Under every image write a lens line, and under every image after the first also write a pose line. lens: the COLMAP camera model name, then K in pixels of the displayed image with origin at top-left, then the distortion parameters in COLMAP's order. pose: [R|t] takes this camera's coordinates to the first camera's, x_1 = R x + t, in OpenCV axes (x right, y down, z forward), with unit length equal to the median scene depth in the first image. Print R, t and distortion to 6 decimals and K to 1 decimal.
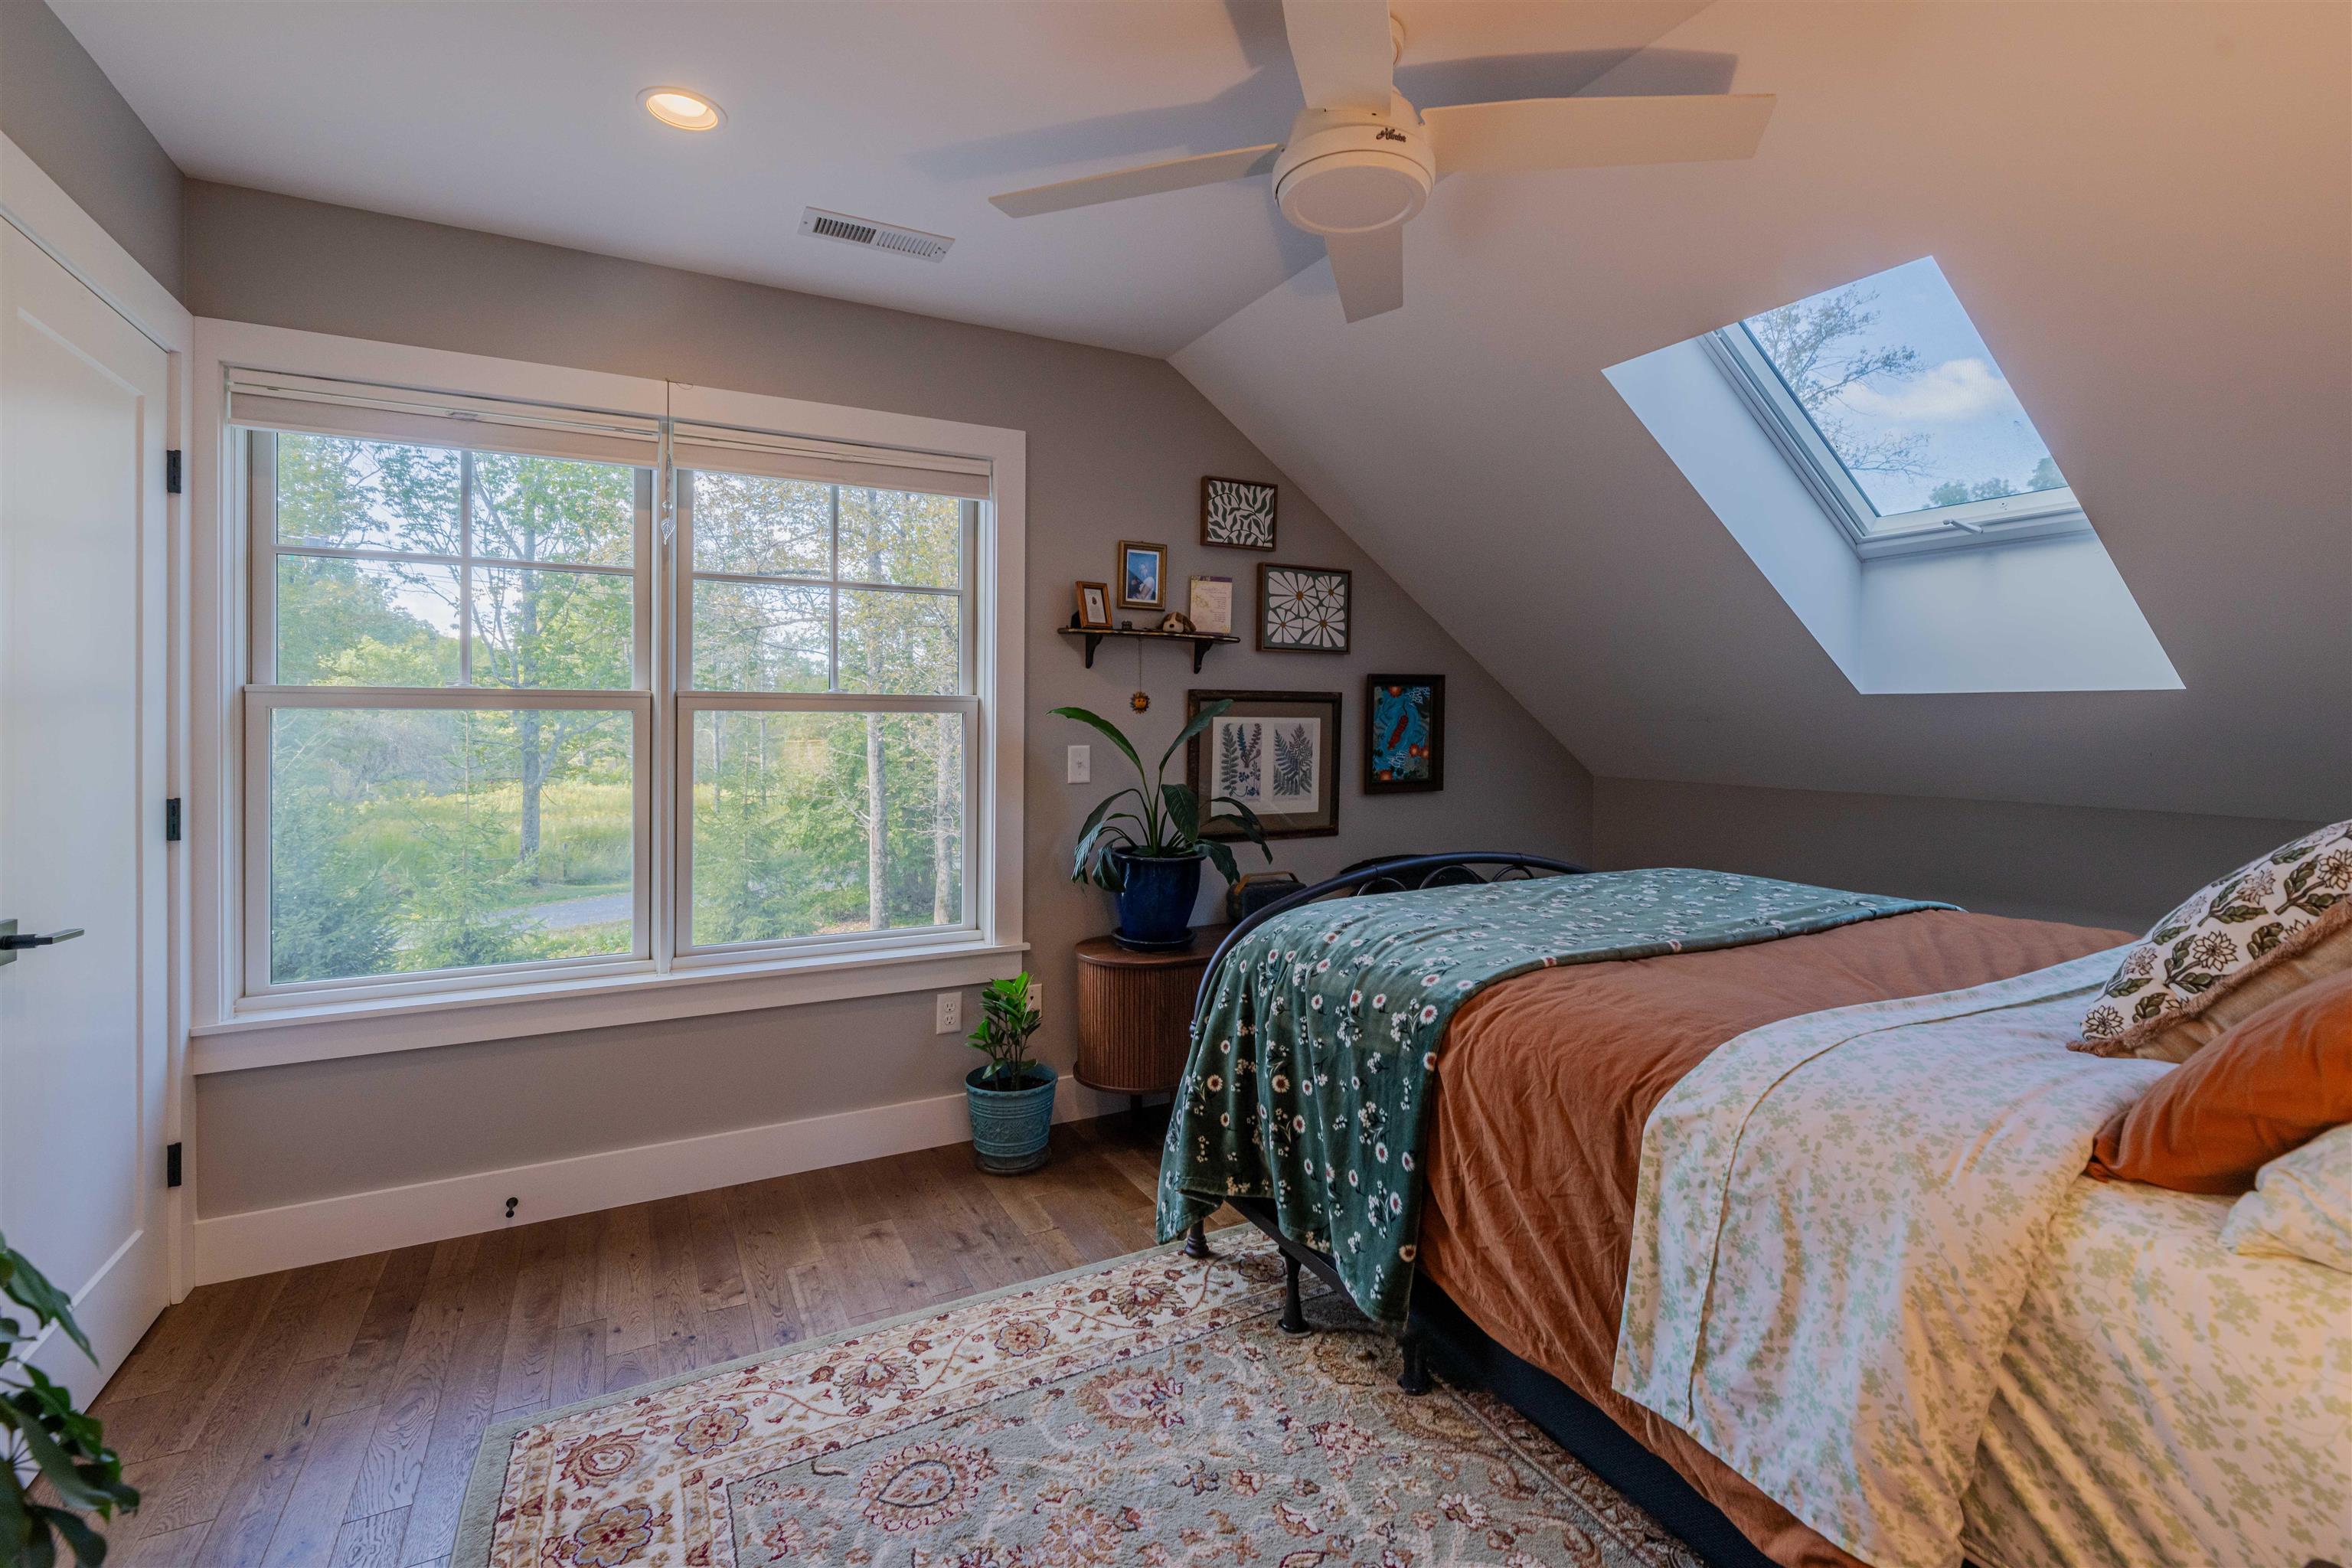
lens RADIAL K [[1042.0, 0, 1175.0], [0, 1042.0, 720.3], [0, 0, 1]] dist [0.000228, 0.000045]
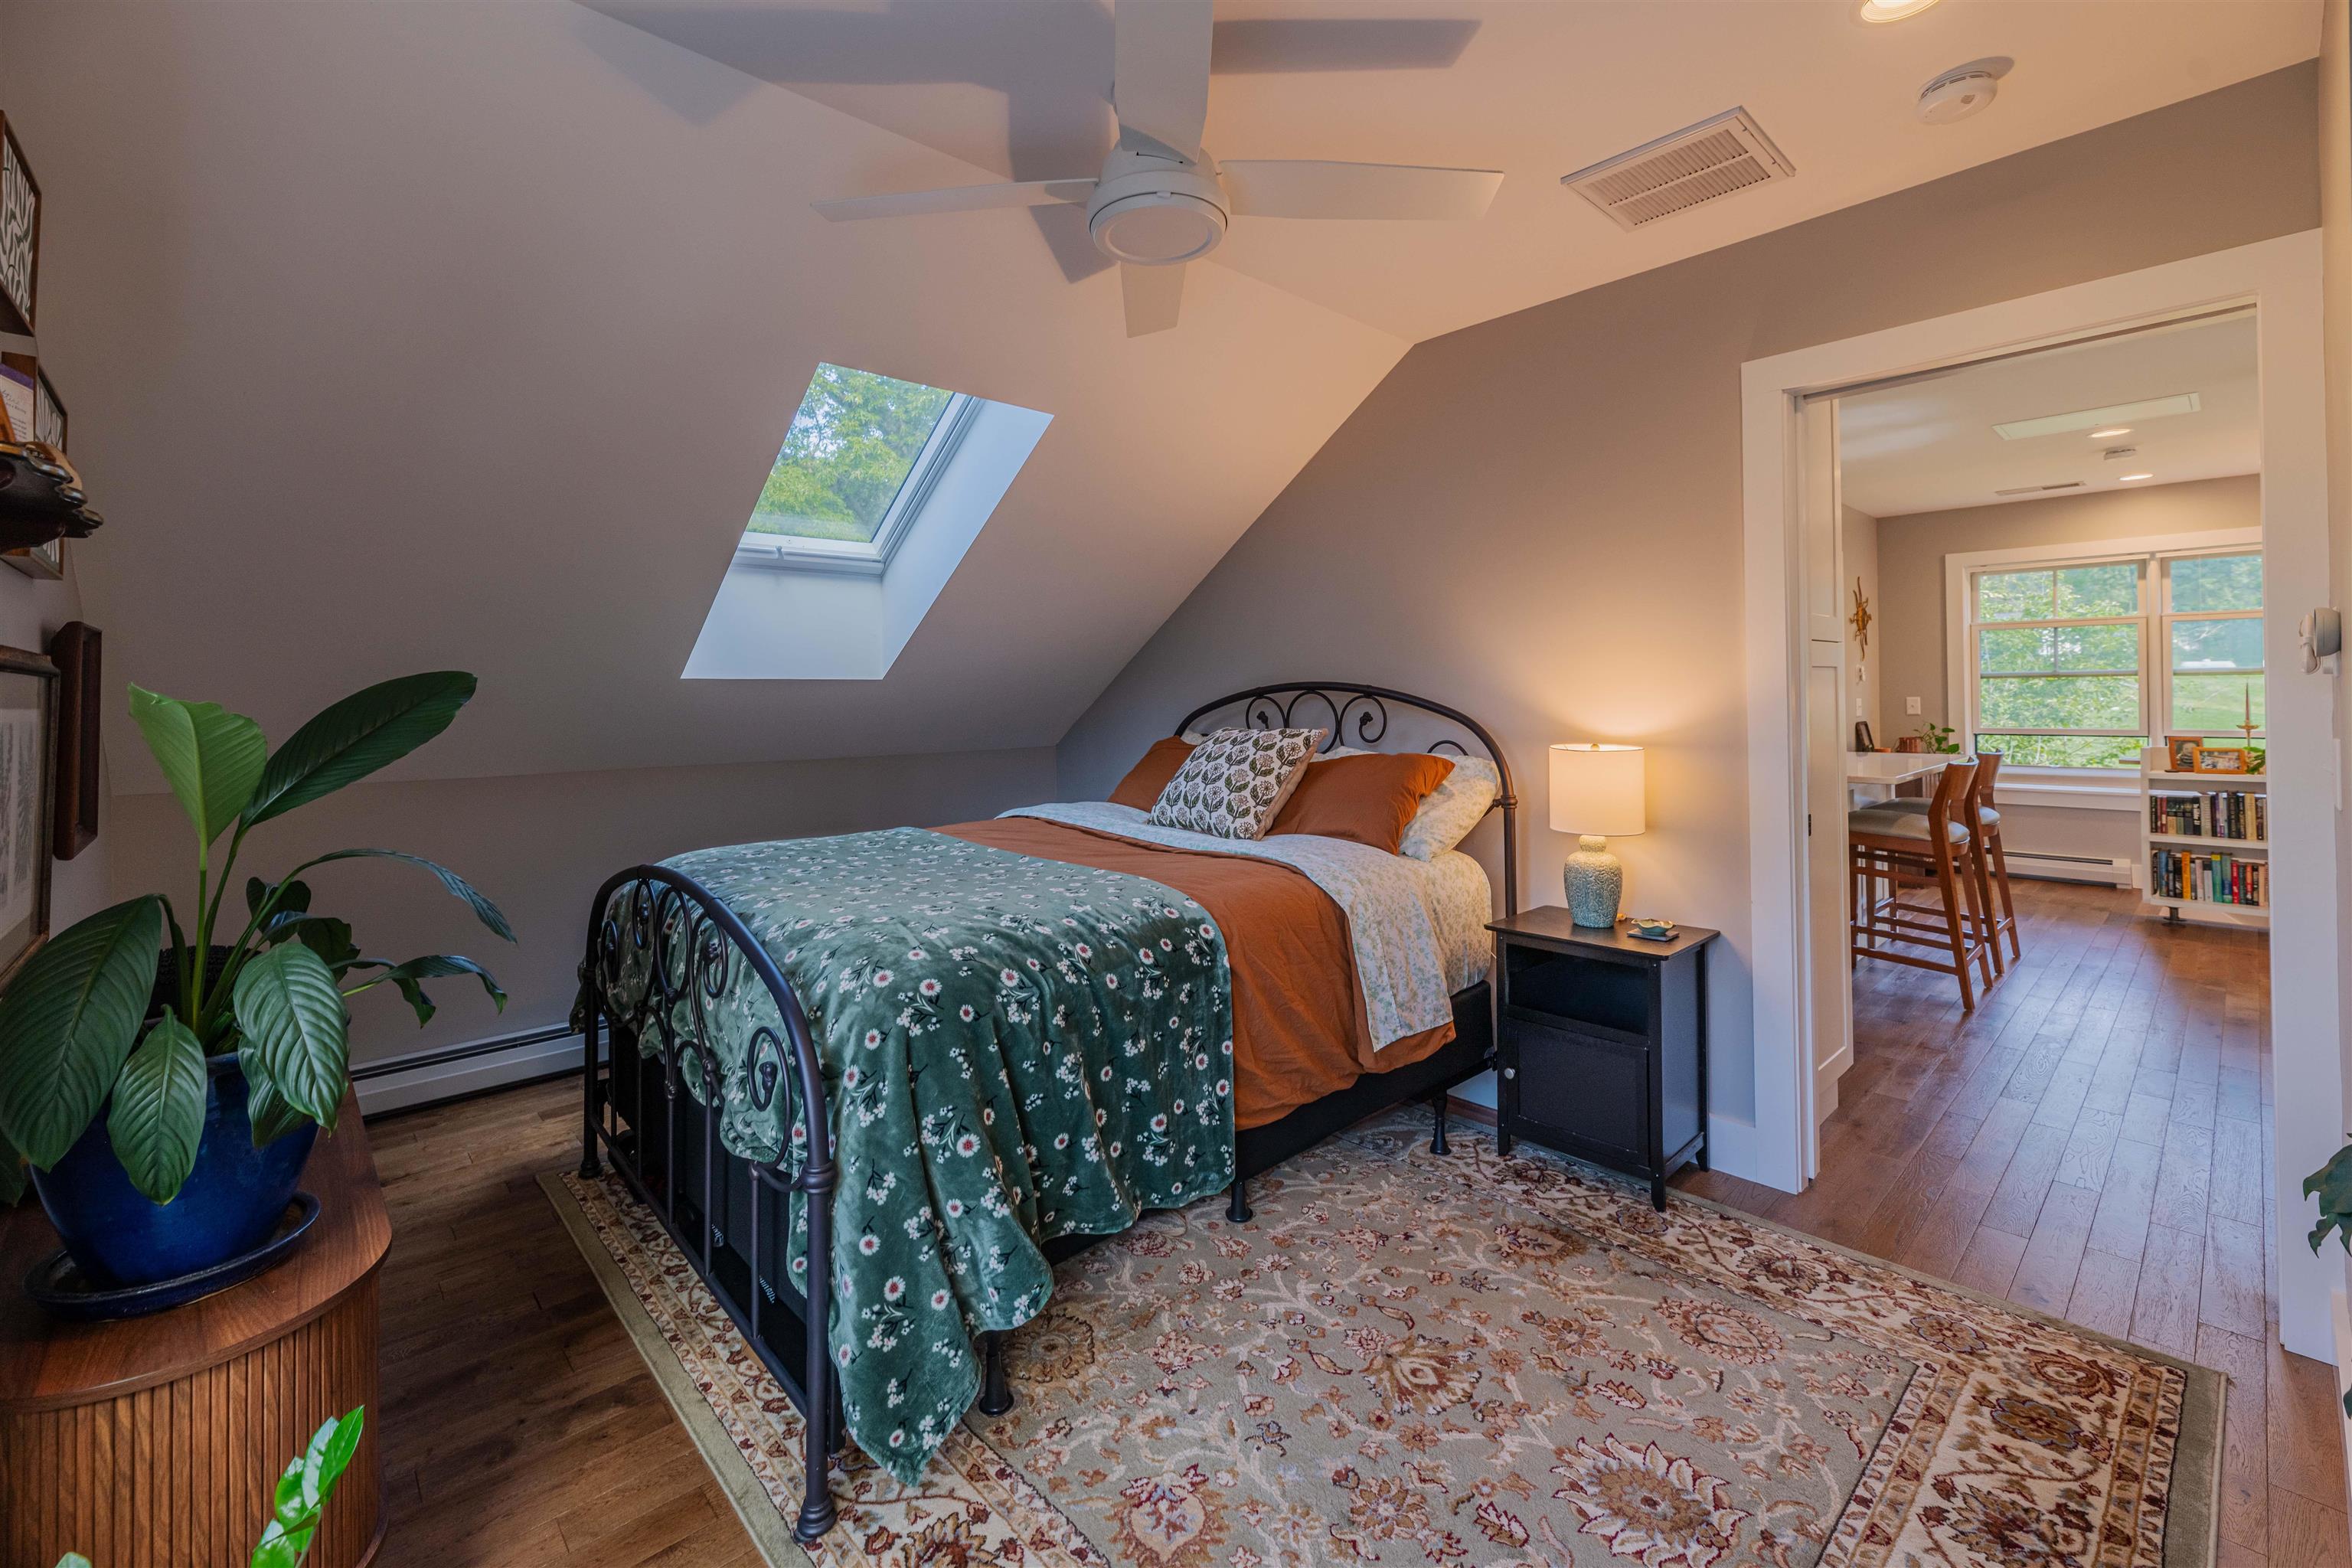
lens RADIAL K [[982.9, 0, 1176.7], [0, 982.9, 685.7], [0, 0, 1]] dist [-0.000280, 0.000078]
pose [[-0.249864, 0.010036, 0.968229, -0.769065], [0.009817, 0.999921, -0.007831, -0.004939], [-0.968231, 0.007548, -0.249943, 1.133847]]
